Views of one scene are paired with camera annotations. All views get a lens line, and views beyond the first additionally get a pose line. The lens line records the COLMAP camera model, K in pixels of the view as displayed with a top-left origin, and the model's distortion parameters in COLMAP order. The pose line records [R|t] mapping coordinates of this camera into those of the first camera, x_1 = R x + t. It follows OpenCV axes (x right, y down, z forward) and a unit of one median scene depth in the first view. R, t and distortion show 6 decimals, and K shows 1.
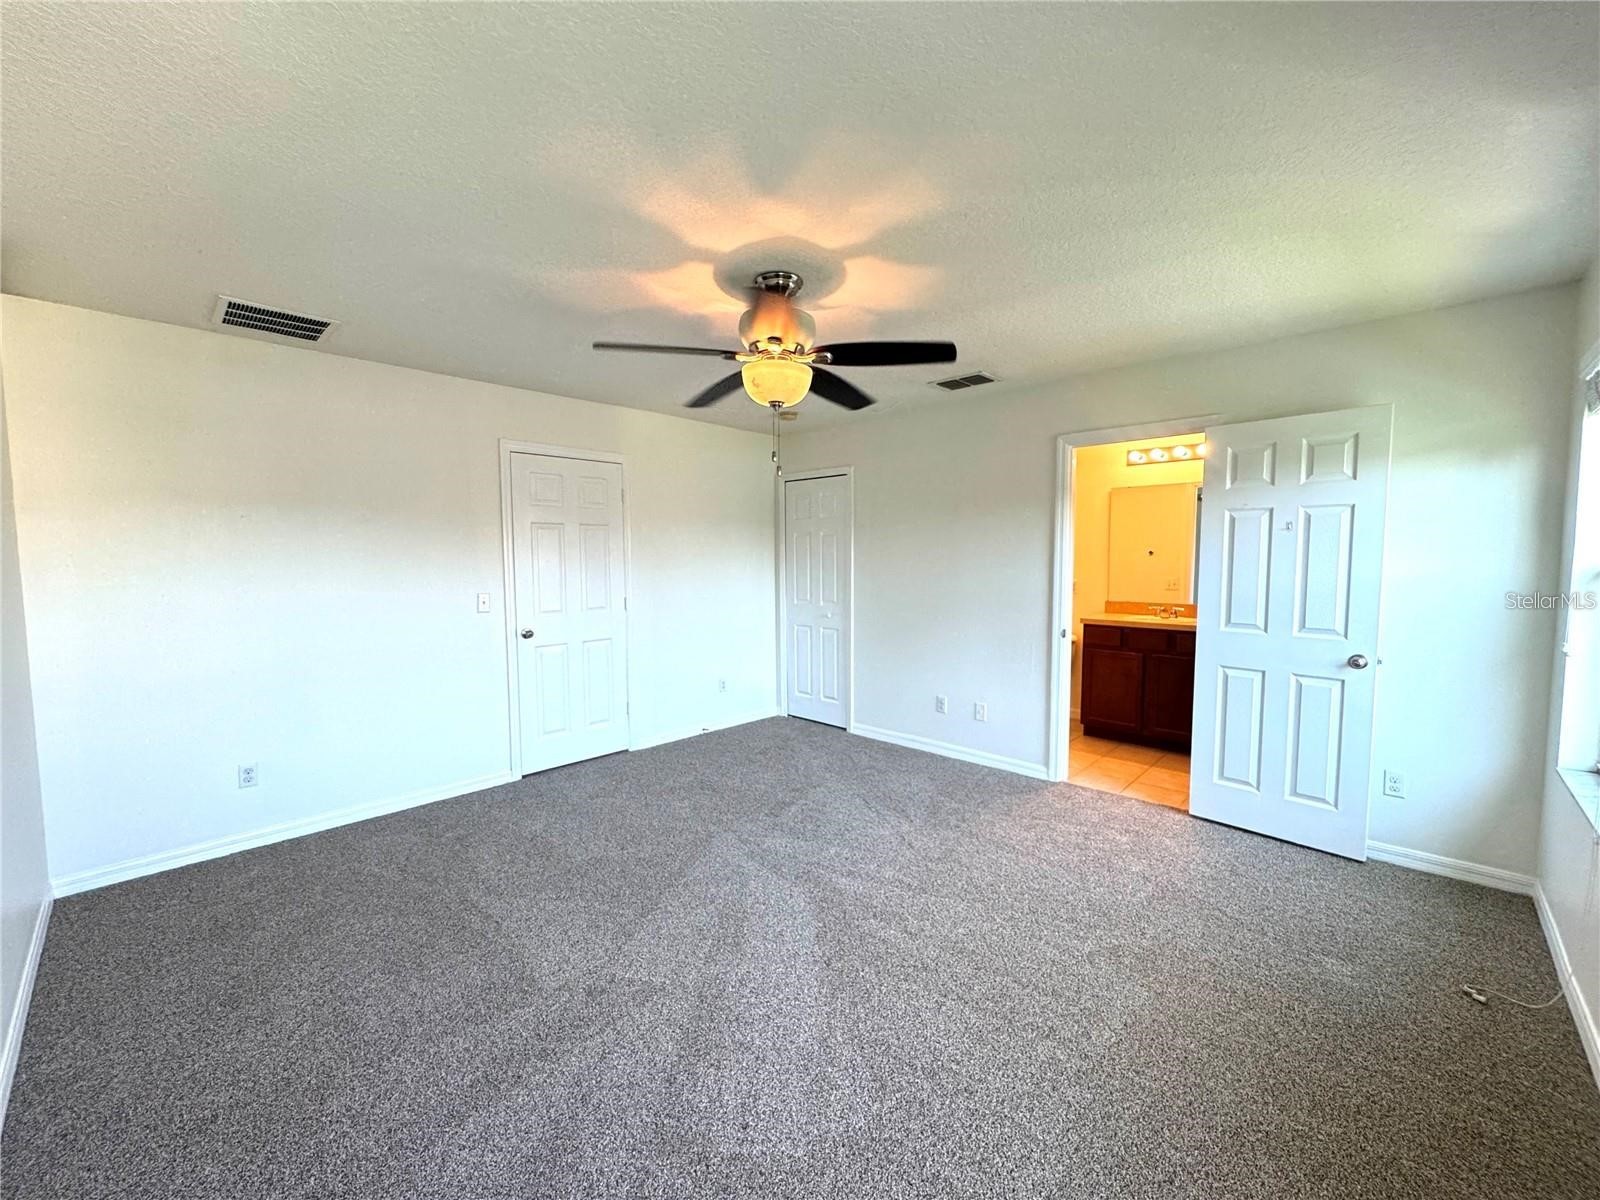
lens RADIAL K [[639.1, 0, 795.5], [0, 639.1, 600.6], [0, 0, 1]] dist [-0.005749, -0.000022]
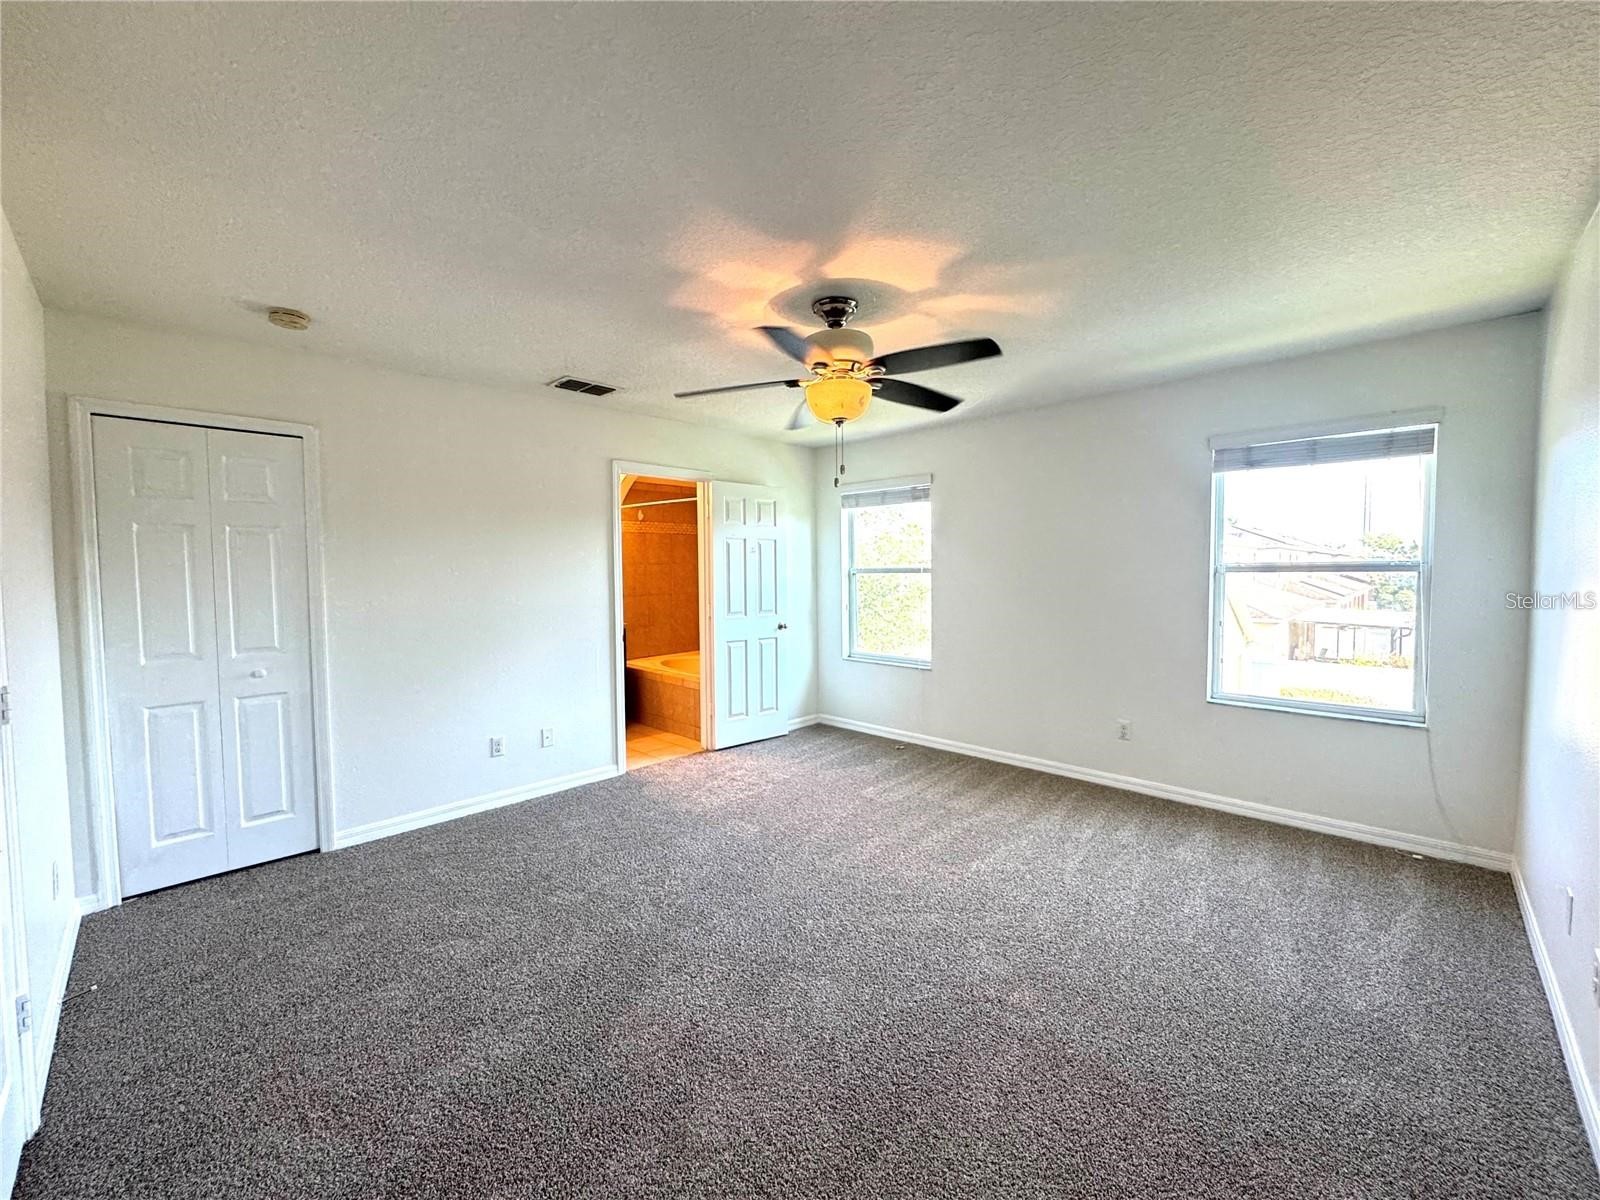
lens RADIAL K [[635.8, 0, 800.0], [0, 635.8, 600.0], [0, 0, 1]] dist [-0.003228, 0.000089]
pose [[0.003145, -0.049973, 0.998746, -0.698035], [0.072387, 0.996142, 0.049615, -0.048836], [-0.997372, 0.072140, 0.006750, 0.695309]]
